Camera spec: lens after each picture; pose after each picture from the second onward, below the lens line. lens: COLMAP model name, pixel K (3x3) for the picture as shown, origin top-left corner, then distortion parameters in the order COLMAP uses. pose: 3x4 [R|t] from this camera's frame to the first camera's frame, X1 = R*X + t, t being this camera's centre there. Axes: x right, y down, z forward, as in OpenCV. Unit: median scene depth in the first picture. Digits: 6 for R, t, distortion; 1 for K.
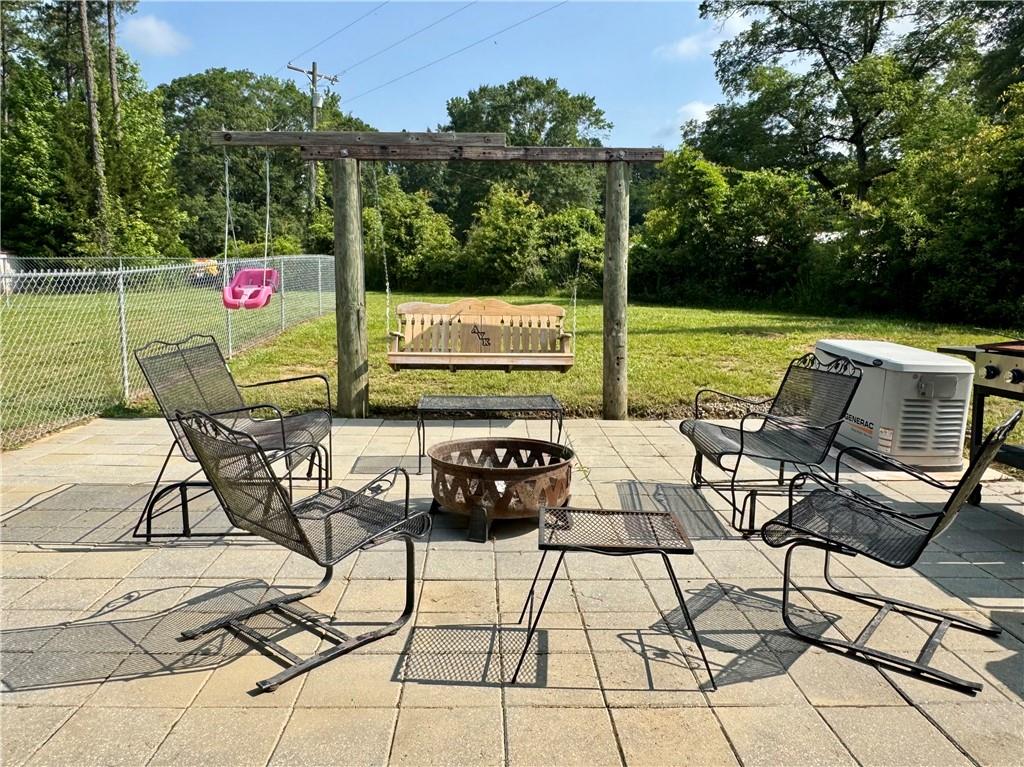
lens RADIAL K [[730.1, 0, 512.0], [0, 730.1, 383.5], [0, 0, 1]] dist [-0.002393, -0.001898]
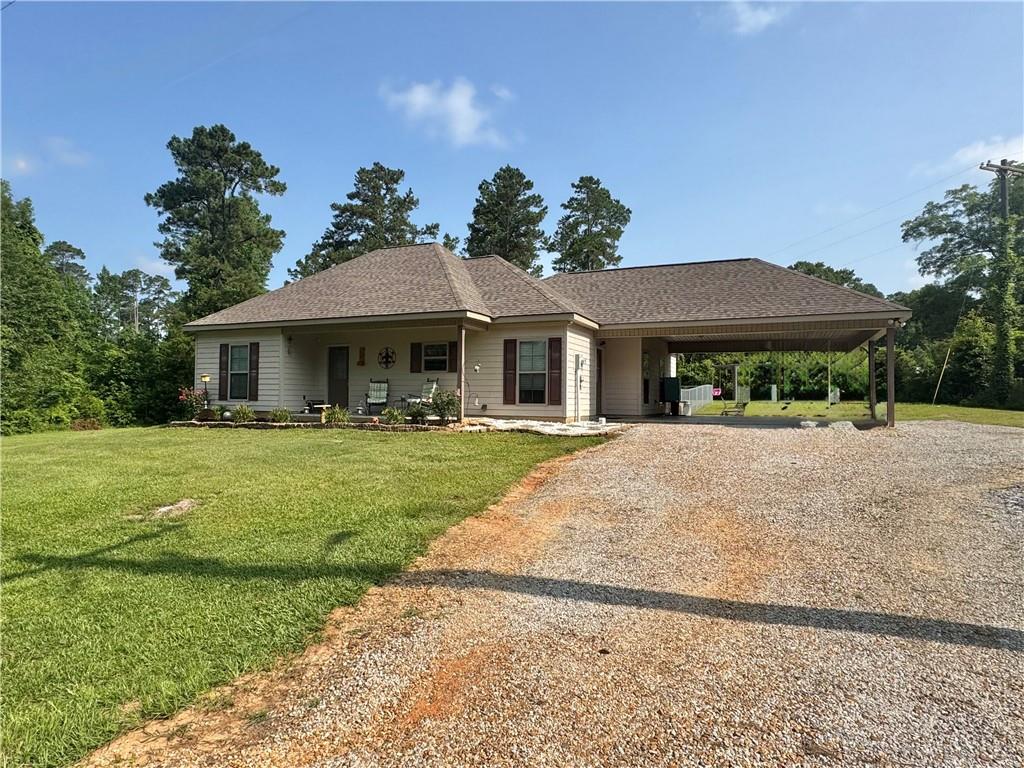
lens RADIAL K [[603.0, 0, 512.0], [0, 603.0, 384.0], [0, 0, 1]] dist [-0.001911, -0.000429]
pose [[0.900161, -0.021248, -0.435038, 0.049401], [-0.052528, 0.986224, -0.156857, 0.129027], [0.432378, 0.164048, 0.886644, -0.784348]]
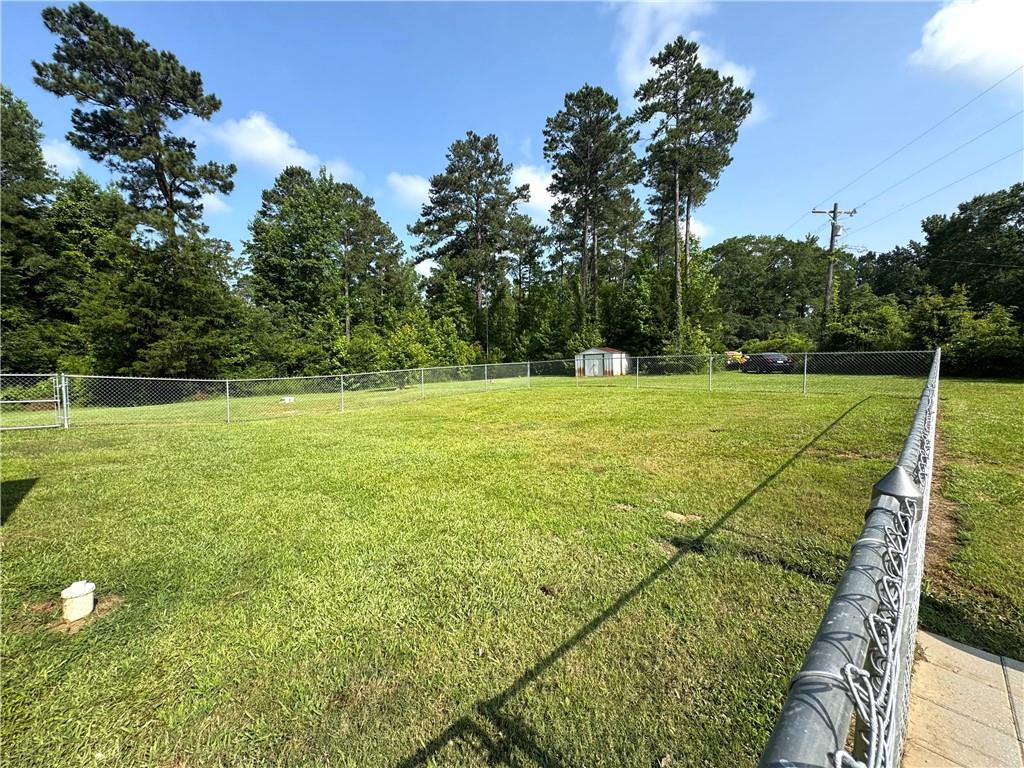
lens RADIAL K [[406.8, 0, 512.0], [0, 406.8, 384.0], [0, 0, 1]] dist [0.000151, 0.000031]
pose [[0.671147, 0.025206, -0.740896, -0.118742], [-0.089996, 0.994800, -0.047680, -0.024645], [0.735842, 0.098678, 0.669925, 0.106104]]
